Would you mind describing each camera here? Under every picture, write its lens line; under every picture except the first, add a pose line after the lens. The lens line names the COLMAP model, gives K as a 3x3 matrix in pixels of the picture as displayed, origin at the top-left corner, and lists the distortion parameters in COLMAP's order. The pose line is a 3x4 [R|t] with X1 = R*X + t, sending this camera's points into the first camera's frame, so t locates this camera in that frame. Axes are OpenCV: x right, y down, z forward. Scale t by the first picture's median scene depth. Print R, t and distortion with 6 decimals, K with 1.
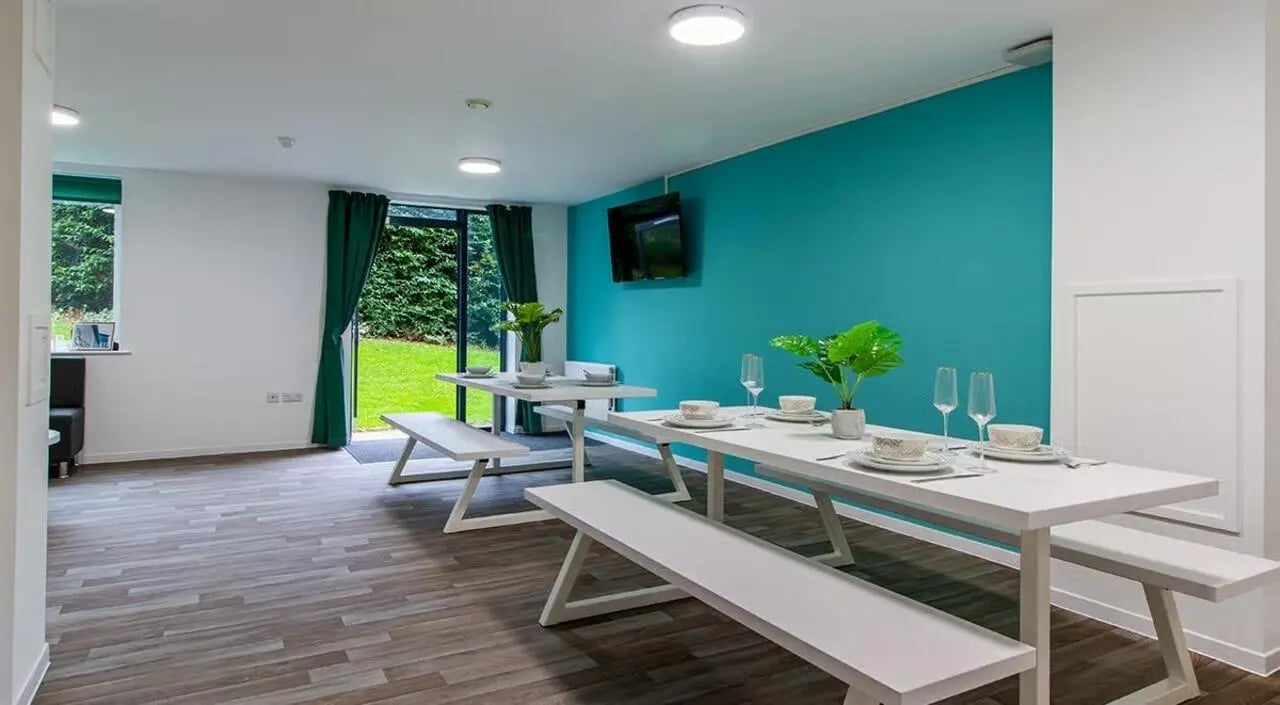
lens RADIAL K [[759.0, 0, 639.4], [0, 759.0, 338.8], [0, 0, 1]] dist [-0.000376, -0.000371]
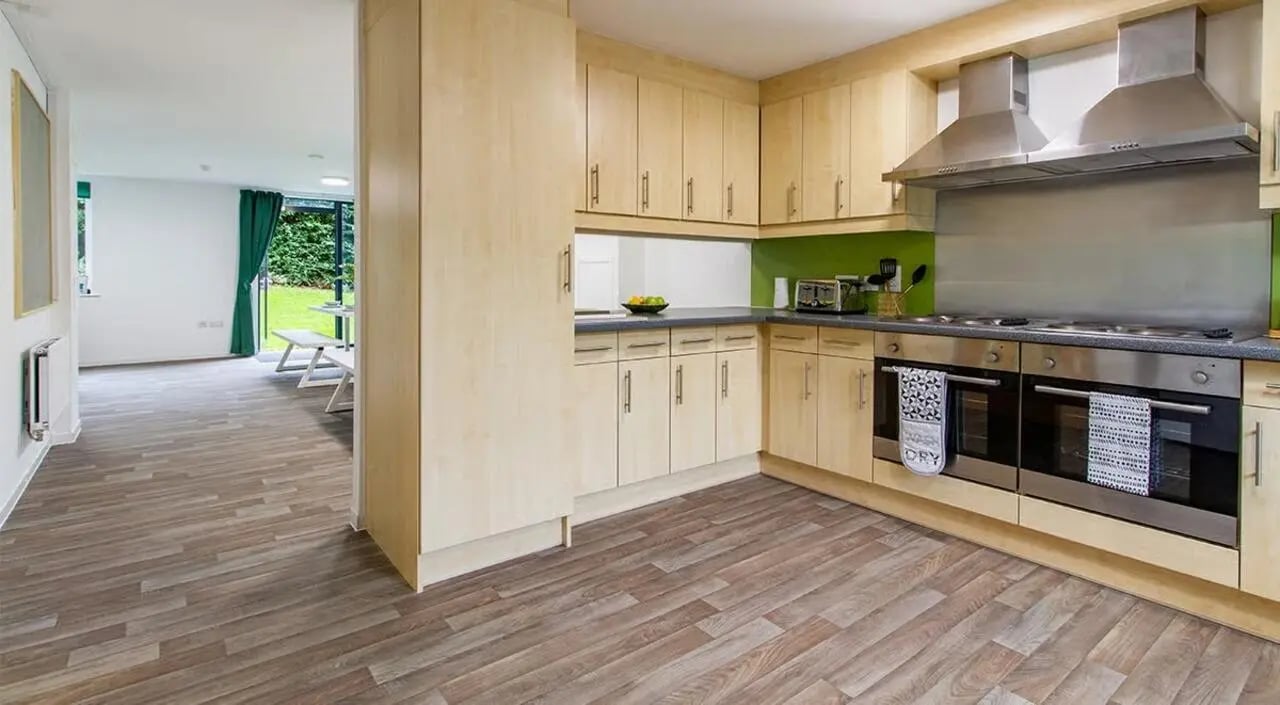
lens RADIAL K [[623.5, 0, 645.8], [0, 623.5, 300.8], [0, 0, 1]] dist [0.000536, 0.000128]
pose [[0.988756, -0.009190, 0.149257, 0.209959], [0.005960, 0.999739, 0.022070, 0.006502], [-0.149420, -0.020932, 0.988552, -0.371746]]
